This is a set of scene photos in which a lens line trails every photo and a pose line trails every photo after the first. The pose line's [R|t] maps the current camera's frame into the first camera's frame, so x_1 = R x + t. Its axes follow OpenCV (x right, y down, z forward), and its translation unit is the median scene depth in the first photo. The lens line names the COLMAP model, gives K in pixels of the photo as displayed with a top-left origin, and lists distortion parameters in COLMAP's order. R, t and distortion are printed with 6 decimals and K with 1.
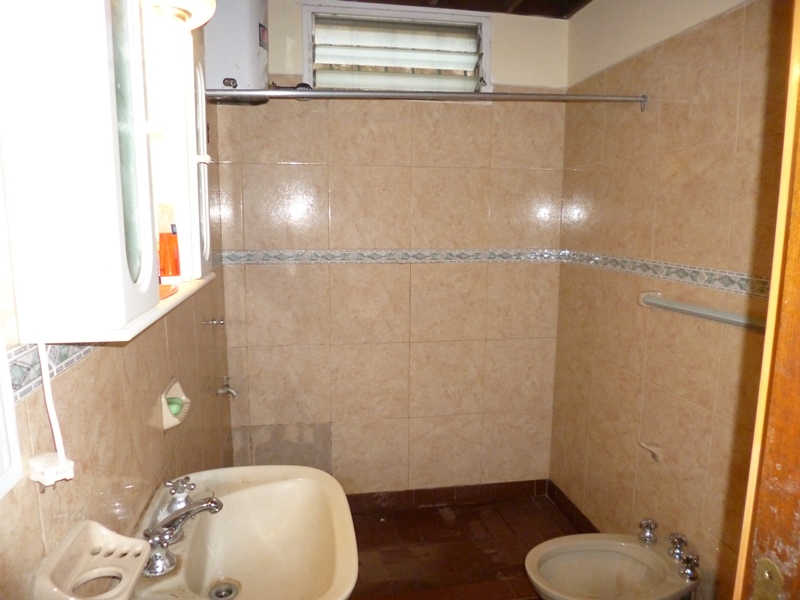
lens RADIAL K [[568.6, 0, 400.3], [0, 568.6, 300.8], [0, 0, 1]] dist [-0.054977, 0.008450]
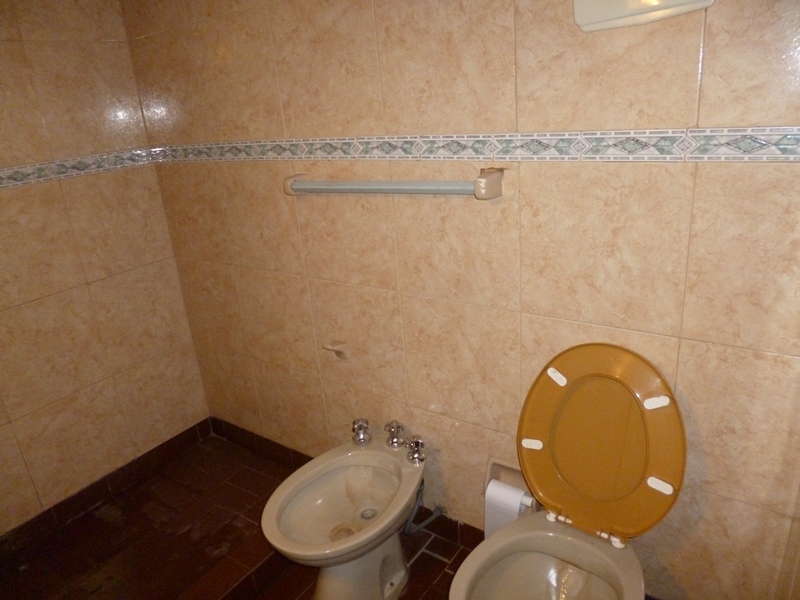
lens RADIAL K [[568.6, 0, 398.8], [0, 568.6, 301.6], [0, 0, 1]] dist [-0.054977, 0.008450]
pose [[0.708243, -0.301122, 0.638528, -0.047817], [0.187426, 0.952214, 0.241164, -0.012489], [-0.680635, -0.051126, 0.730837, 0.244661]]
